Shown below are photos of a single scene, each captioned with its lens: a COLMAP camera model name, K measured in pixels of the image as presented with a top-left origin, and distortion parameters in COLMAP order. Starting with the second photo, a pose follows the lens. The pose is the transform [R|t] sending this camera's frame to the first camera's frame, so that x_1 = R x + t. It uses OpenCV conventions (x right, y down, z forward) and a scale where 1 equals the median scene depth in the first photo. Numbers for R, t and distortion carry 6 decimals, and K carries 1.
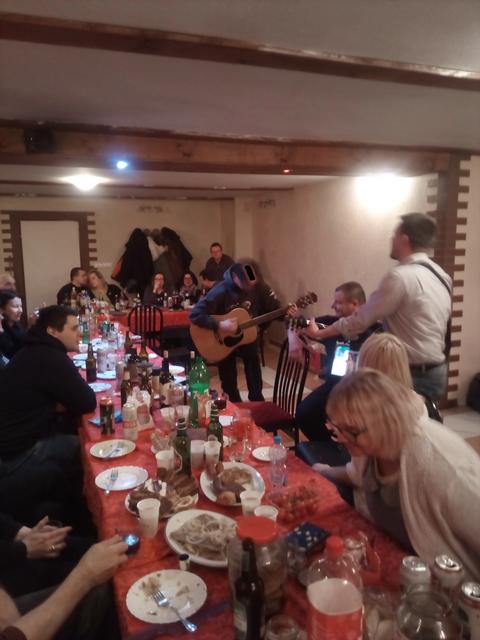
lens RADIAL K [[507.4, 0, 230.0], [0, 507.4, 321.0], [0, 0, 1]] dist [0.070532, -0.119911]
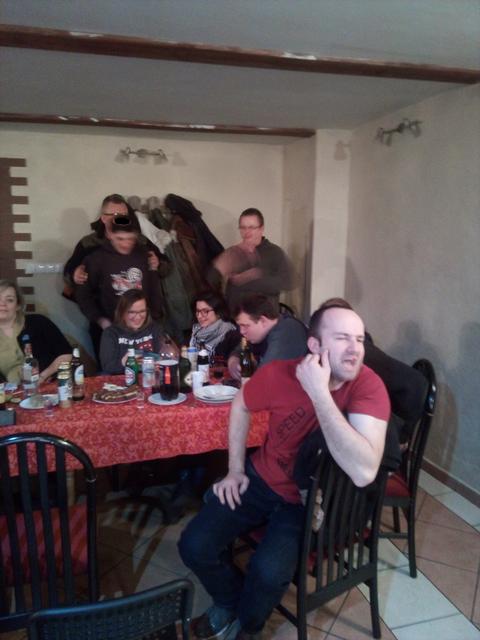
lens RADIAL K [[491.1, 0, 224.6], [0, 491.1, 314.3], [0, 0, 1]] dist [0.052749, -0.013324]
pose [[0.995449, 0.024677, -0.092042, -0.054960], [-0.024403, 0.999694, 0.004100, -0.134809], [0.092115, -0.001836, 0.995747, 1.021877]]
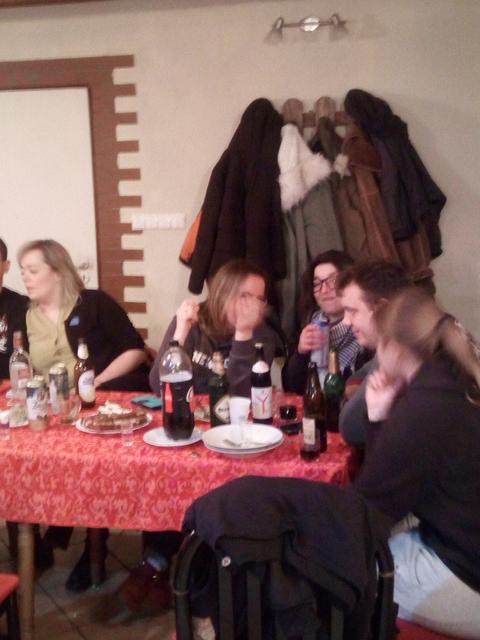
lens RADIAL K [[851.0, 0, 239.3], [0, 851.0, 318.2], [0, 0, 1]] dist [0.050785, 0.000000]
pose [[0.821412, 0.081889, -0.564426, 0.196573], [-0.065248, 0.996634, 0.049639, -0.149075], [0.566590, -0.003947, 0.823990, 1.113047]]
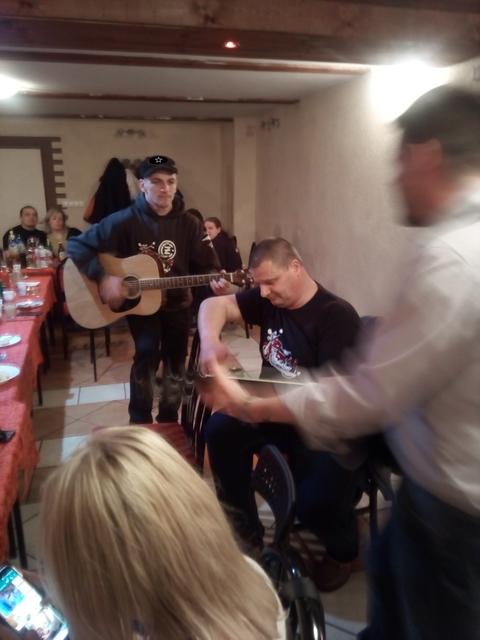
lens RADIAL K [[507.4, 0, 227.3], [0, 507.4, 320.9], [0, 0, 1]] dist [0.070532, -0.119911]
pose [[0.993008, 0.038135, -0.111718, 0.189951], [-0.025932, 0.993735, 0.108712, -0.032166], [0.115163, -0.105055, 0.987776, 0.358917]]
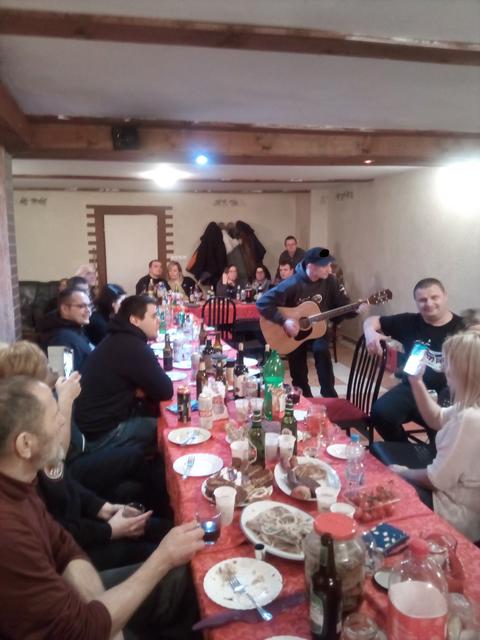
lens RADIAL K [[507.4, 0, 226.3], [0, 507.4, 321.3], [0, 0, 1]] dist [0.070532, -0.119911]
pose [[0.989215, 0.027281, -0.143910, -0.007039], [-0.025309, 0.999559, 0.015516, 0.000061], [0.144270, -0.011706, 0.989469, -0.002974]]
